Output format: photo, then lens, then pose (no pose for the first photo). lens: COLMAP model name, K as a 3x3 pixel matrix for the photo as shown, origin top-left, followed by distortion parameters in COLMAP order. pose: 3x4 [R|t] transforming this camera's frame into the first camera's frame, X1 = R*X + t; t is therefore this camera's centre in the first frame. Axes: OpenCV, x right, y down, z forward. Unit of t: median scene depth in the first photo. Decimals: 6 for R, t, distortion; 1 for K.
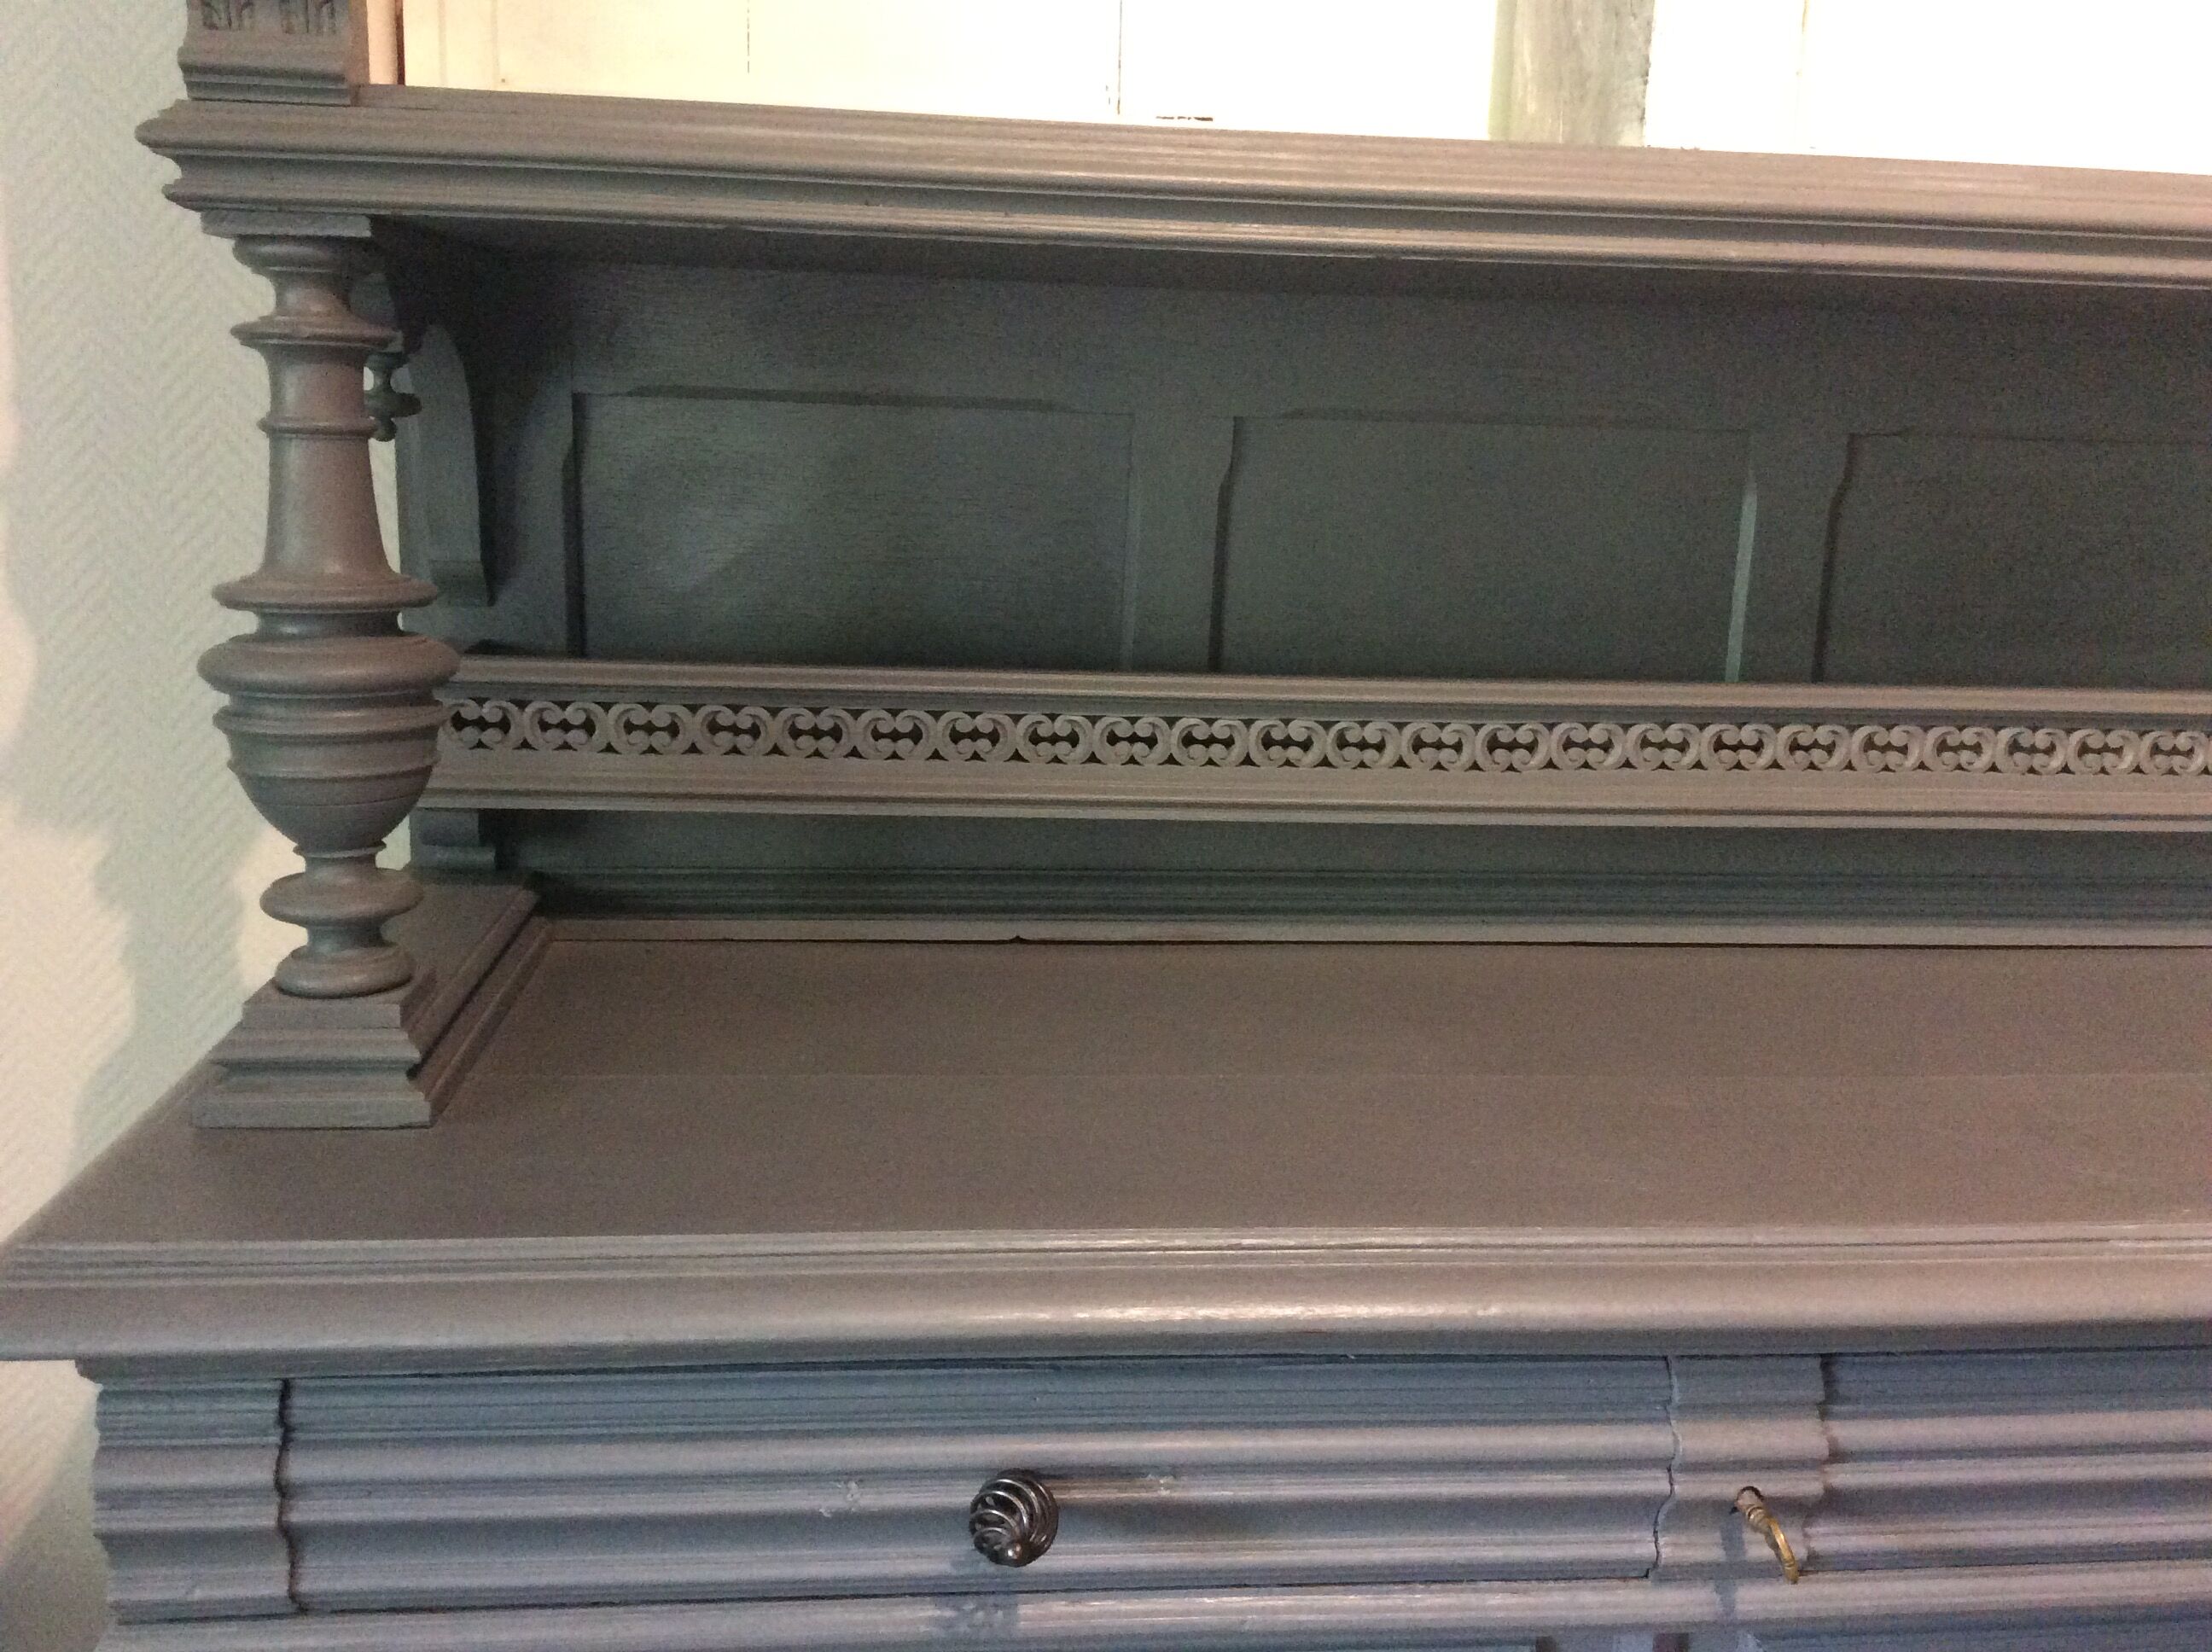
lens RADIAL K [[1977.9, 0, 1106.0], [0, 1977.9, 826.0], [0, 0, 1]] dist [0.112970, -0.198549]
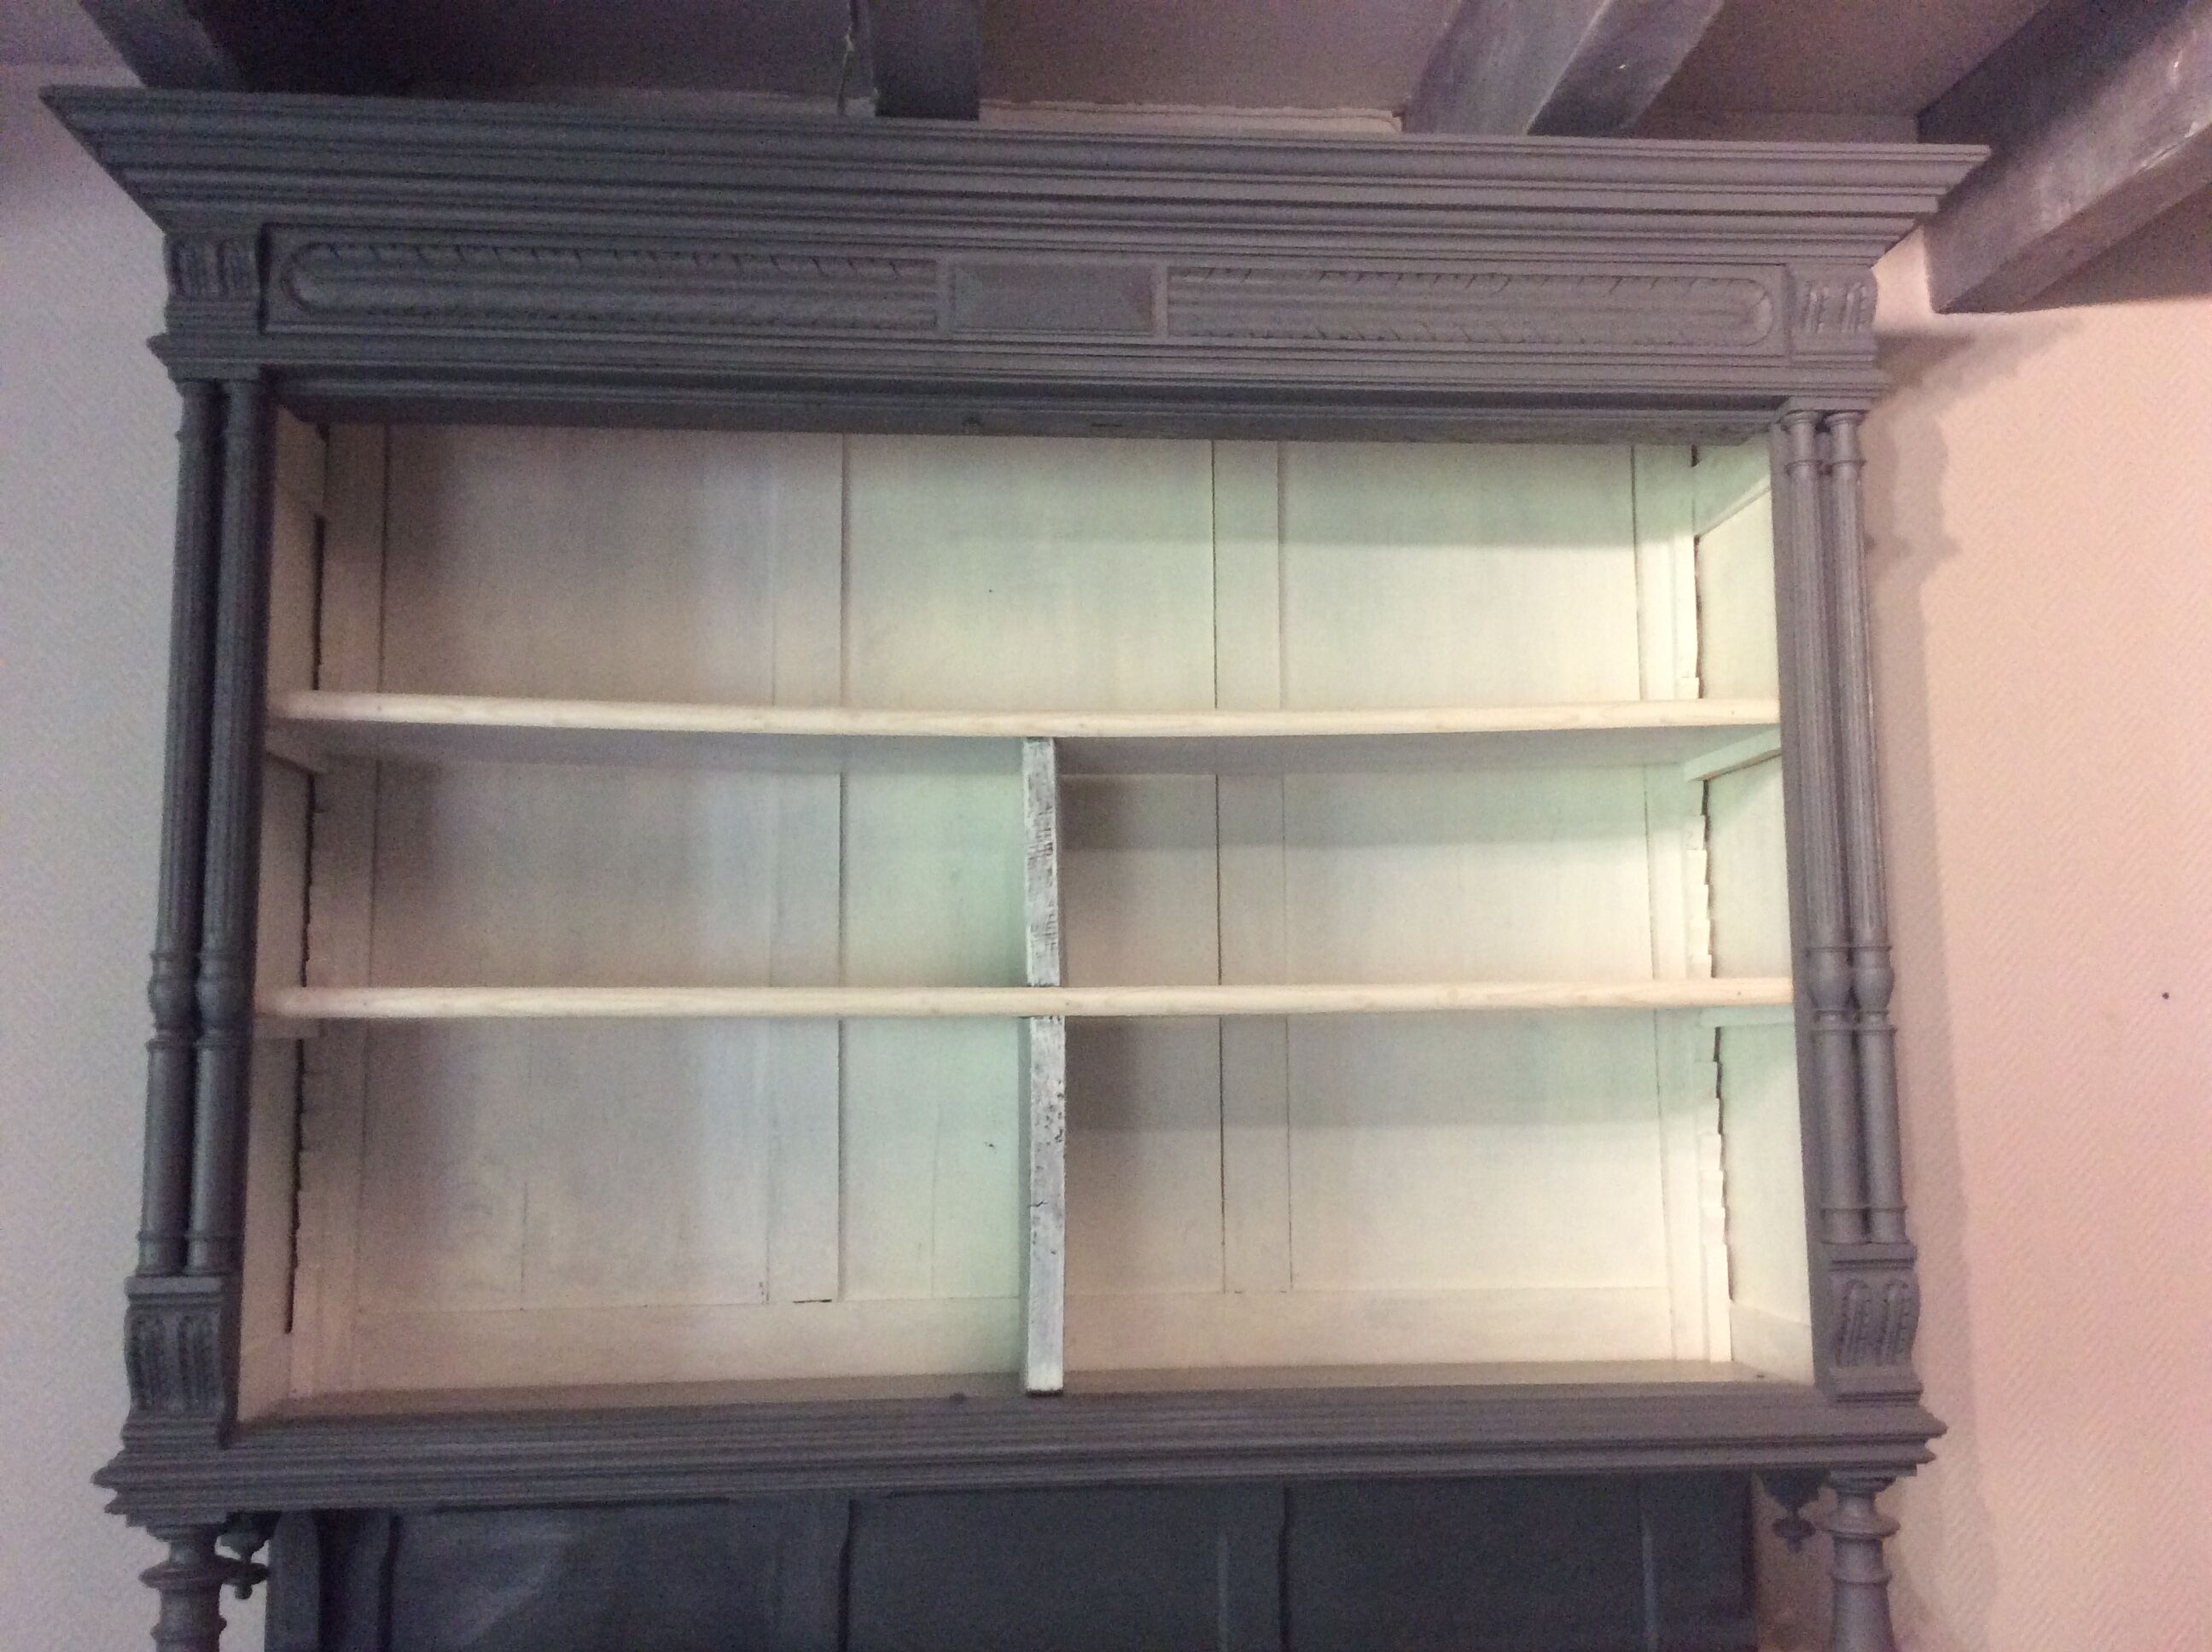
lens RADIAL K [[1977.9, 0, 1106.0], [0, 1977.9, 826.0], [0, 0, 1]] dist [0.112970, -0.198549]
pose [[0.999087, -0.041387, -0.010628, 0.298731], [0.035894, 0.947824, -0.316768, -0.208534], [0.023183, 0.316097, 0.948444, -0.553409]]
